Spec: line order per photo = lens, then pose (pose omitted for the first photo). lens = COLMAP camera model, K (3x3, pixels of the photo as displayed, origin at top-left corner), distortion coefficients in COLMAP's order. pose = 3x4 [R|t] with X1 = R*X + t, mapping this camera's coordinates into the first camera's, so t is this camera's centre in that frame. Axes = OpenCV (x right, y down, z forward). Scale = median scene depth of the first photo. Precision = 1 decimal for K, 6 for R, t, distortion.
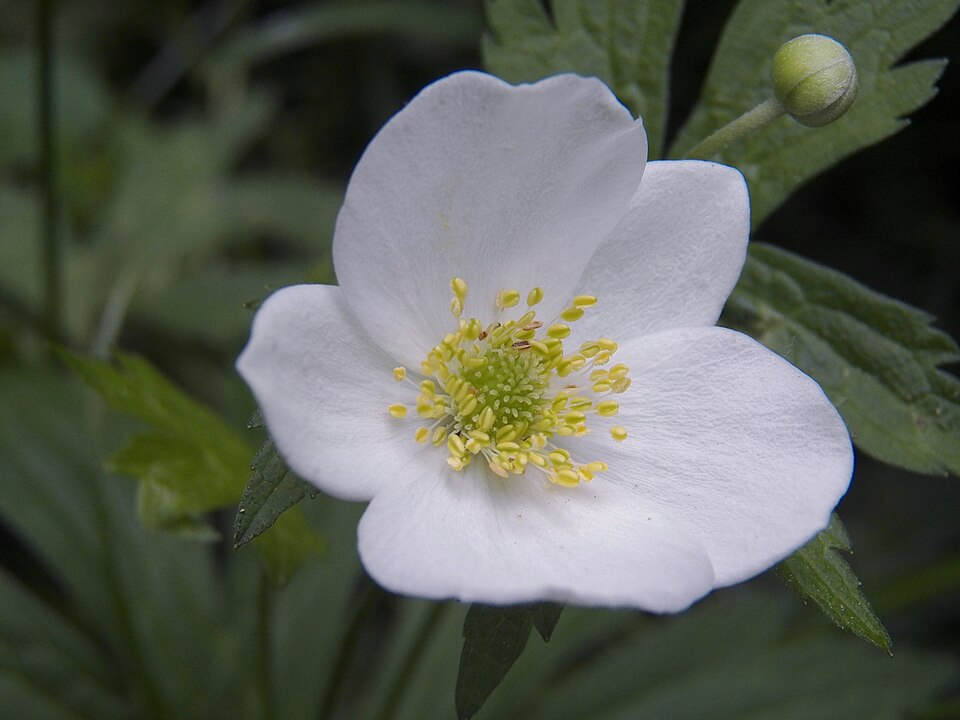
lens RADIAL K [[2352.9, 0, 480.0], [0, 2352.9, 360.0], [0, 0, 1]] dist [-0.223058, -0.995858]
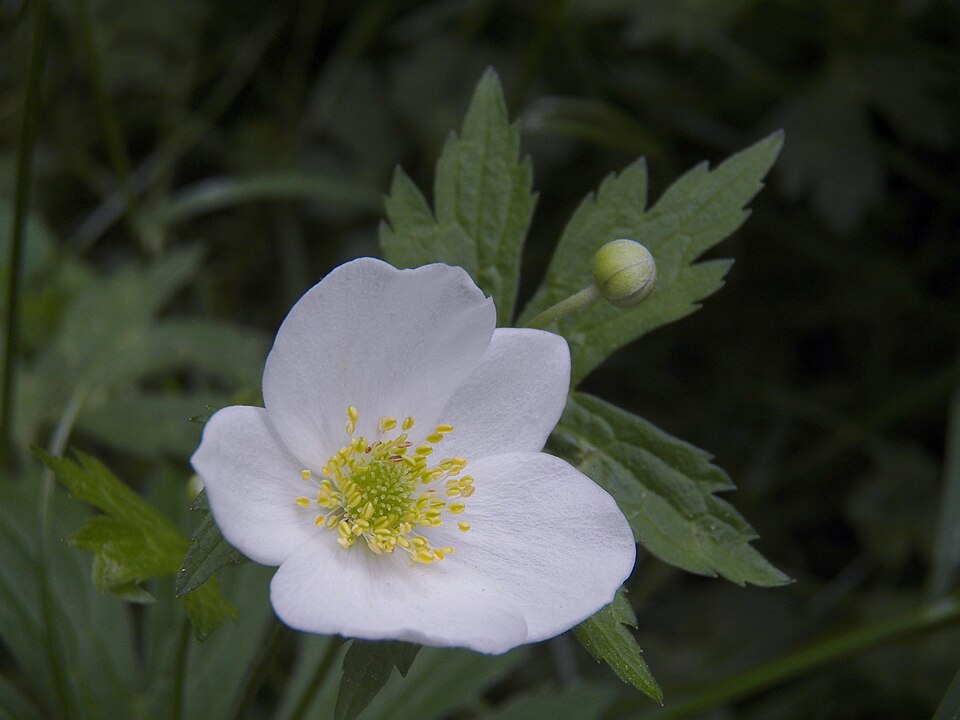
lens RADIAL K [[2352.9, 0, 480.0], [0, 2352.9, 360.0], [0, 0, 1]] dist [-0.223058, -0.995858]
pose [[0.997548, 0.052204, 0.046616, -0.000377], [-0.049213, 0.996790, -0.063155, 0.019745], [-0.049764, 0.060706, 0.996914, -0.348386]]
